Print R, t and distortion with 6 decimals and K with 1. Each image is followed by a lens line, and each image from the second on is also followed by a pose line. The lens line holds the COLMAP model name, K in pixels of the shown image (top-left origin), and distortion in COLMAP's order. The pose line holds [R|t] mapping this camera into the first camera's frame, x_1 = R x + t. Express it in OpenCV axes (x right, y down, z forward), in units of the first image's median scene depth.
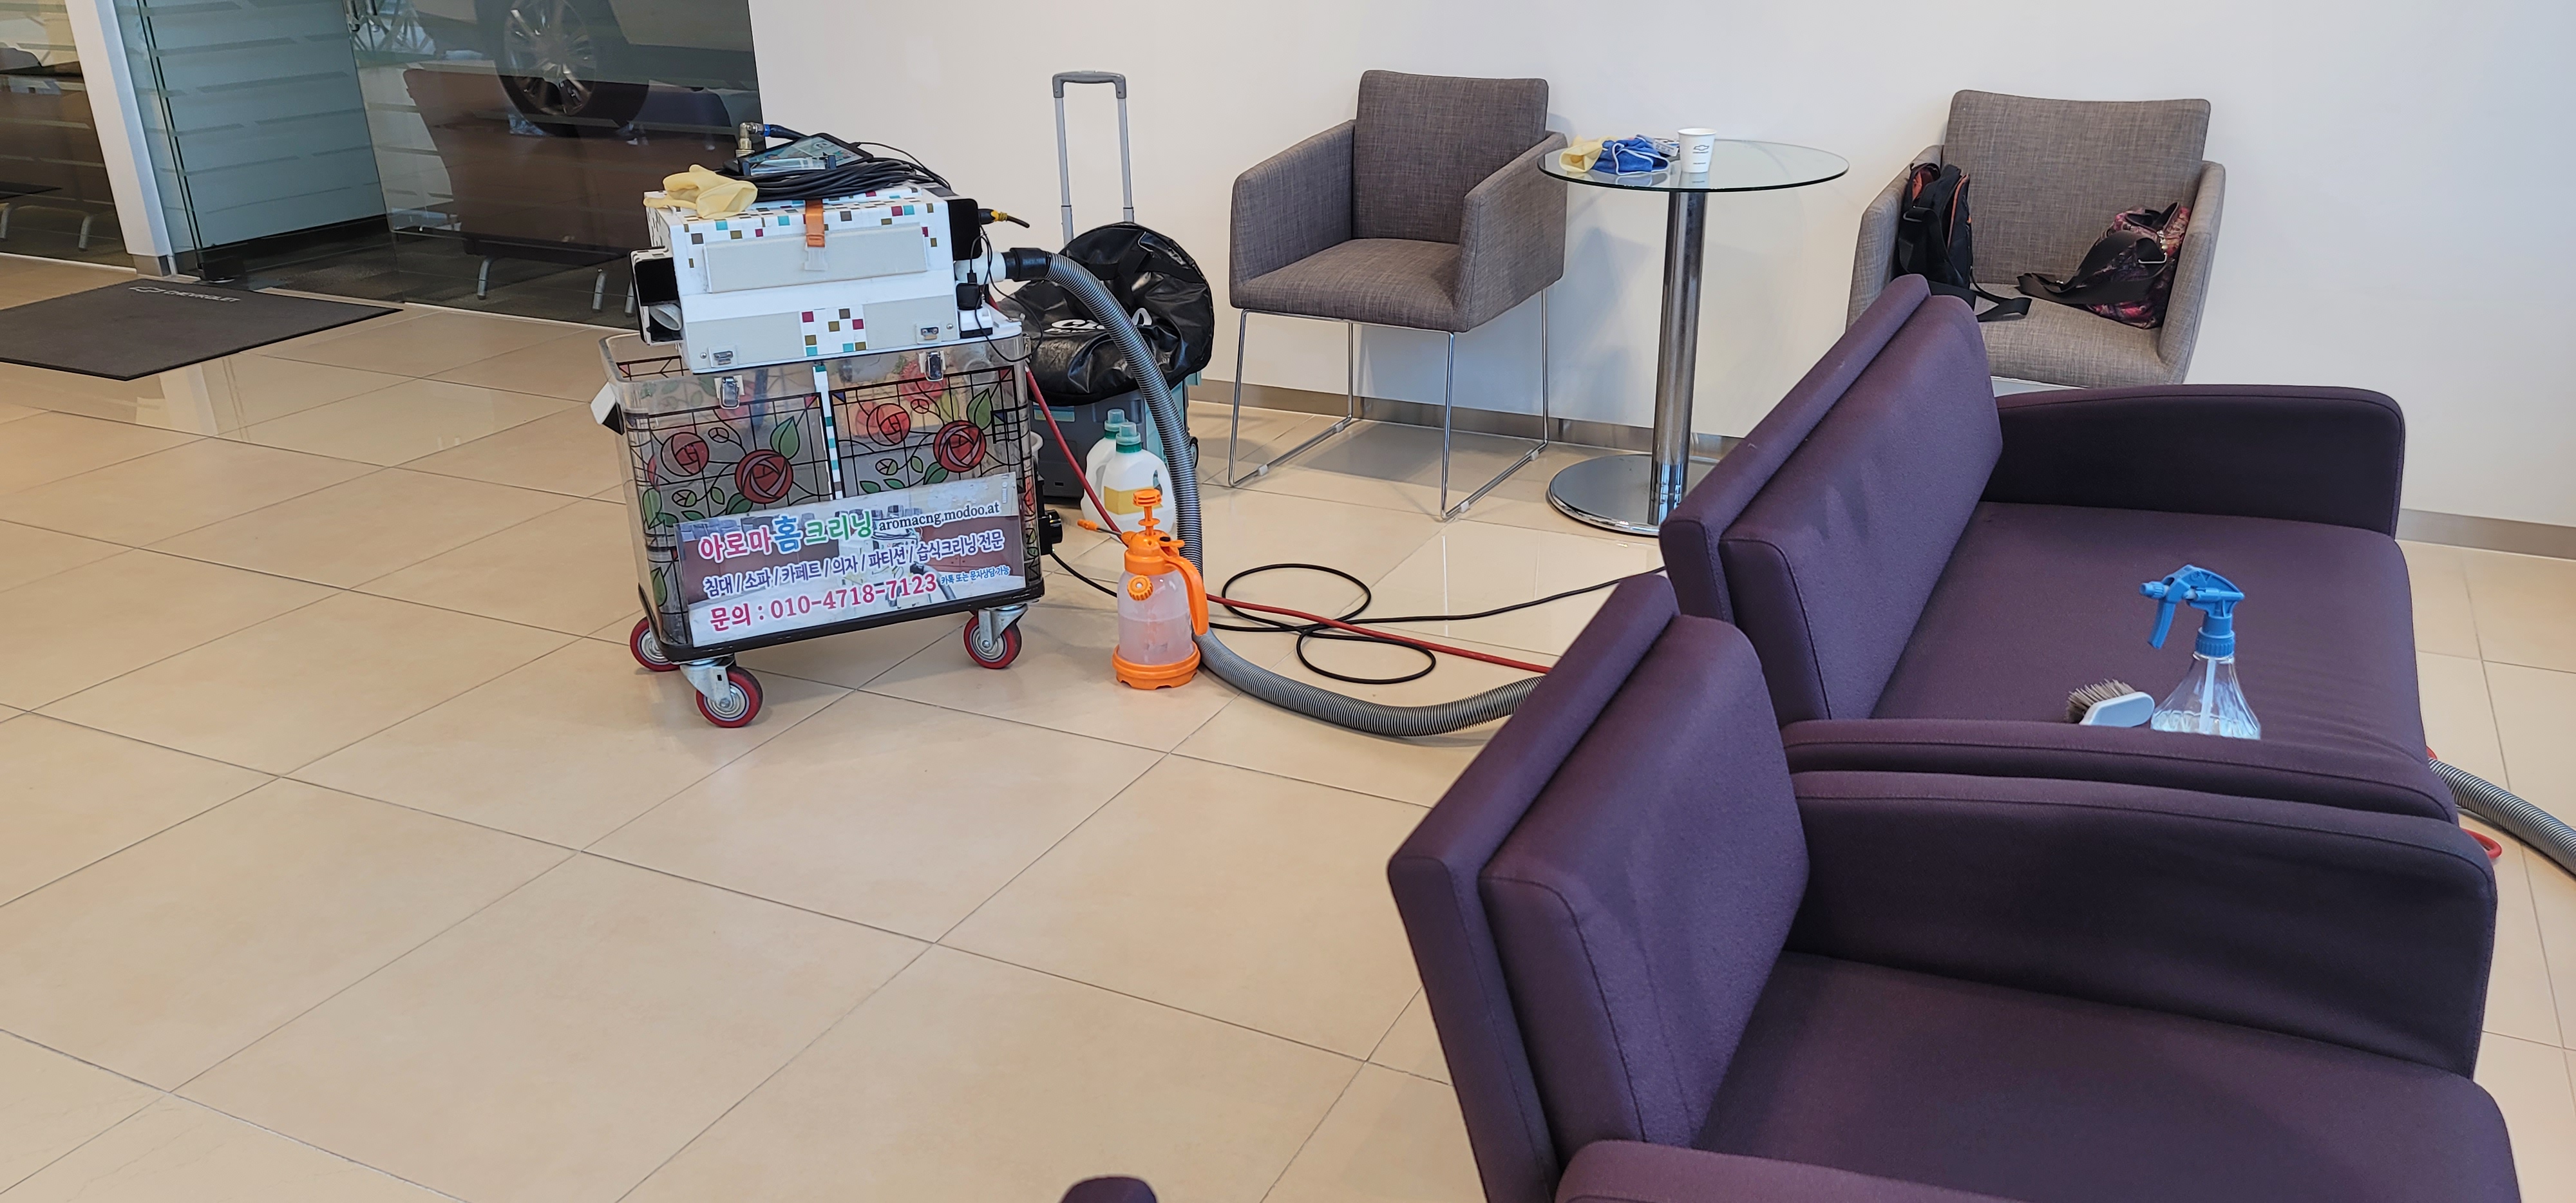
lens RADIAL K [[1873.9, 0, 1279.5], [0, 1873.9, 602.2], [0, 0, 1]] dist [0.090967, -0.095399]
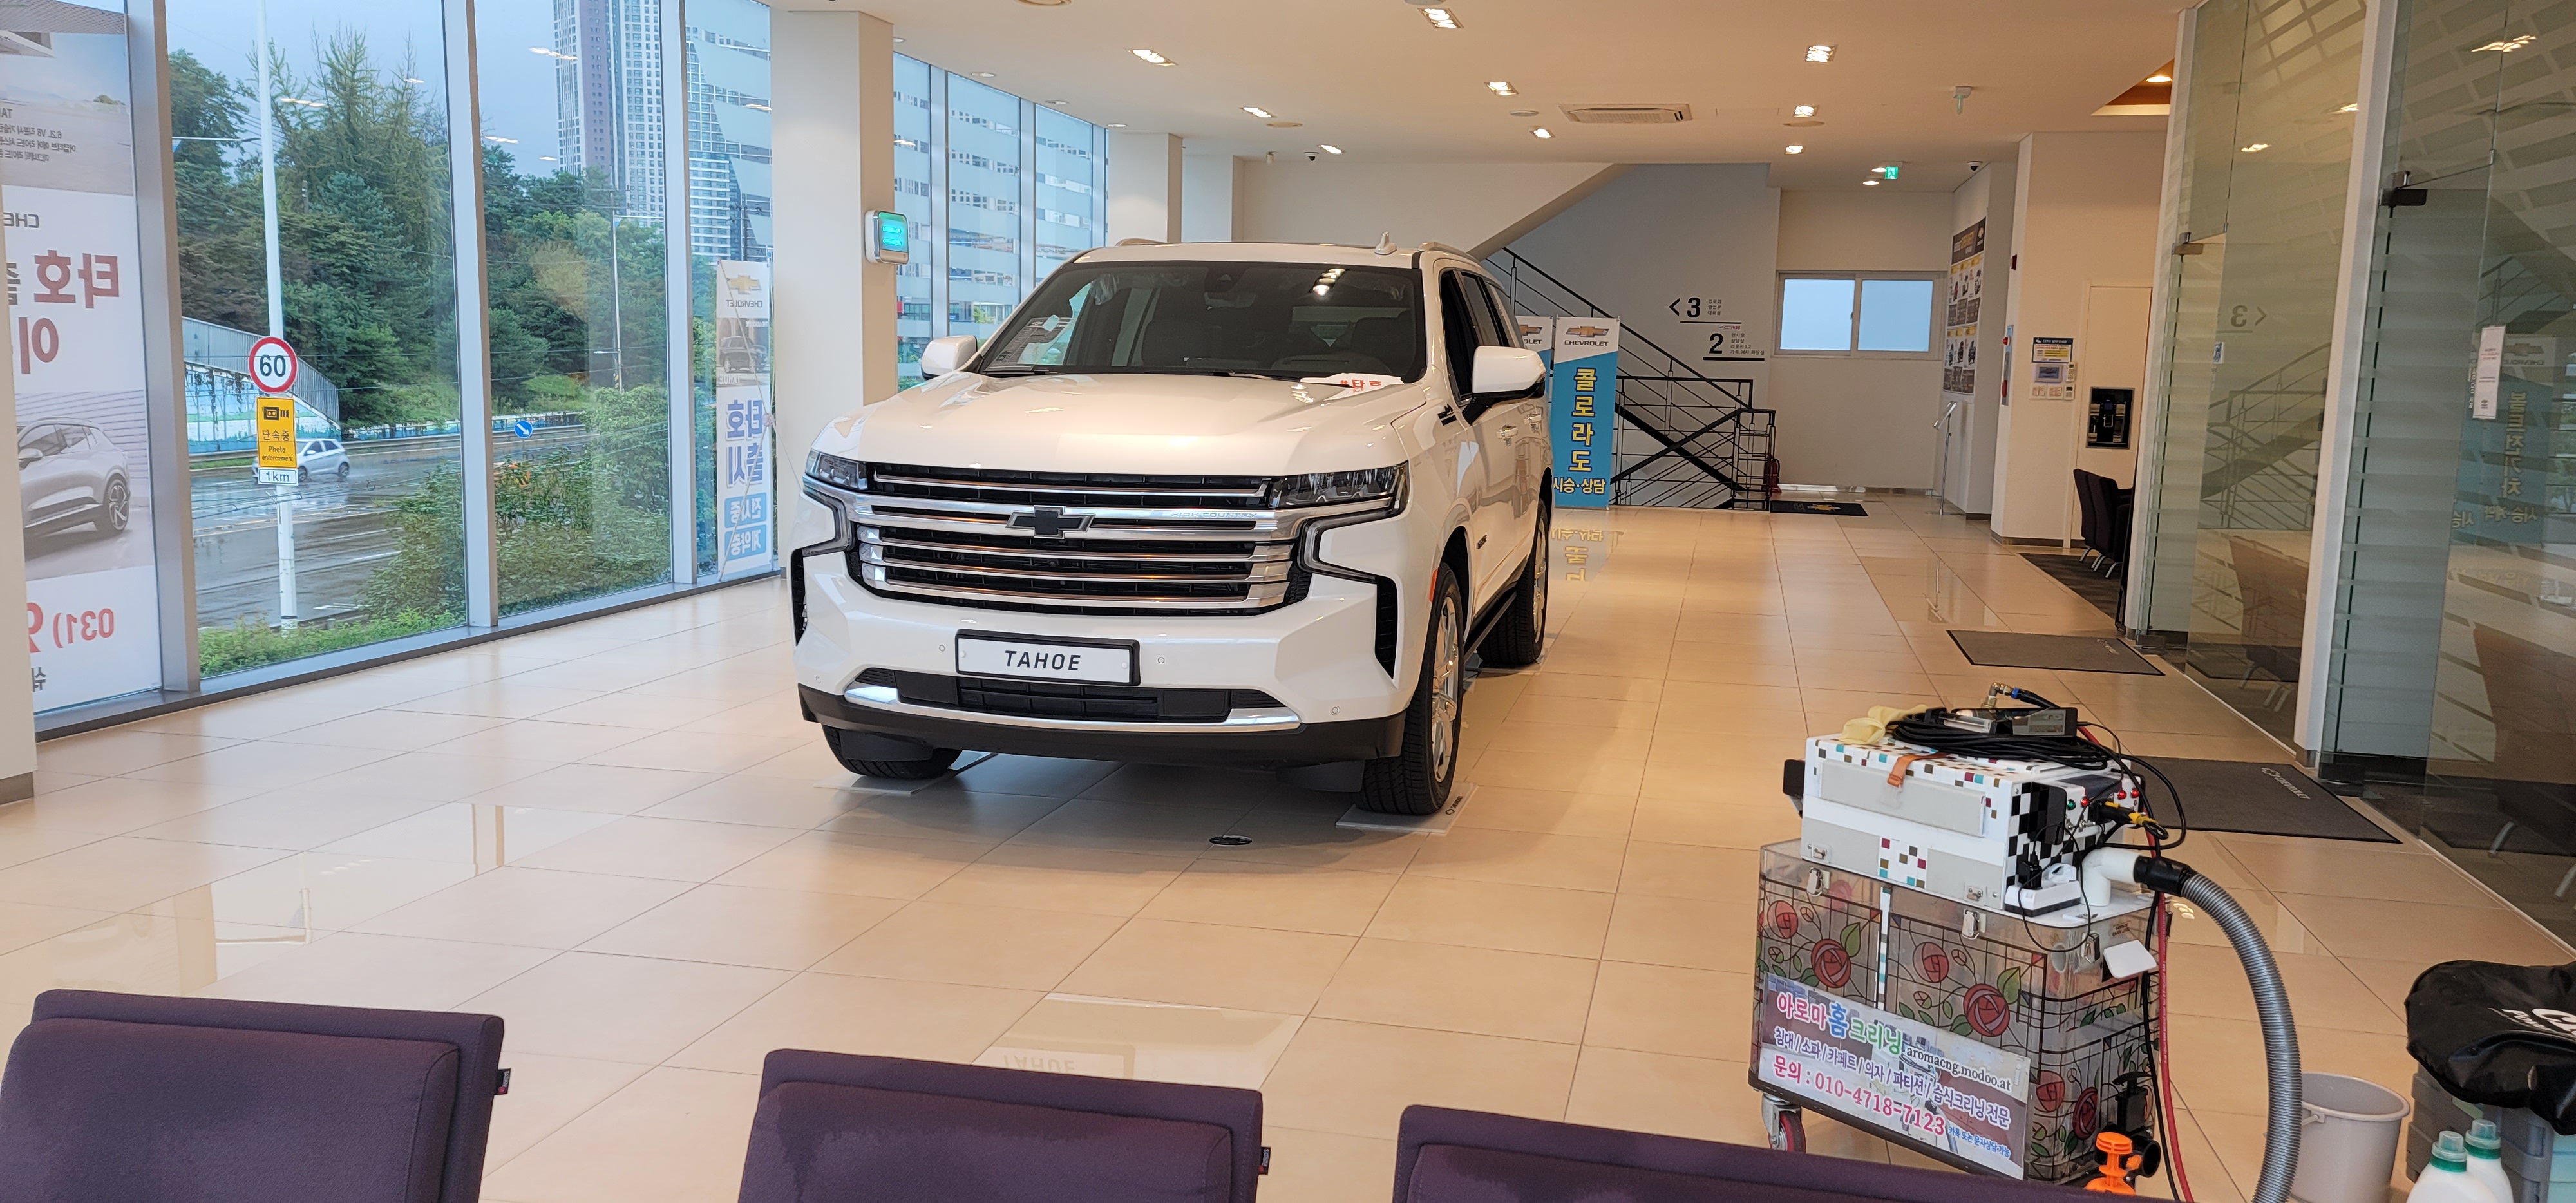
lens RADIAL K [[1873.9, 0, 1279.5], [0, 1873.9, 602.2], [0, 0, 1]] dist [0.090967, -0.095399]
pose [[0.256008, 0.156795, -0.953874, 0.699094], [-0.389219, 0.919958, 0.046759, -0.190294], [0.884855, 0.359295, 0.296544, 0.279396]]
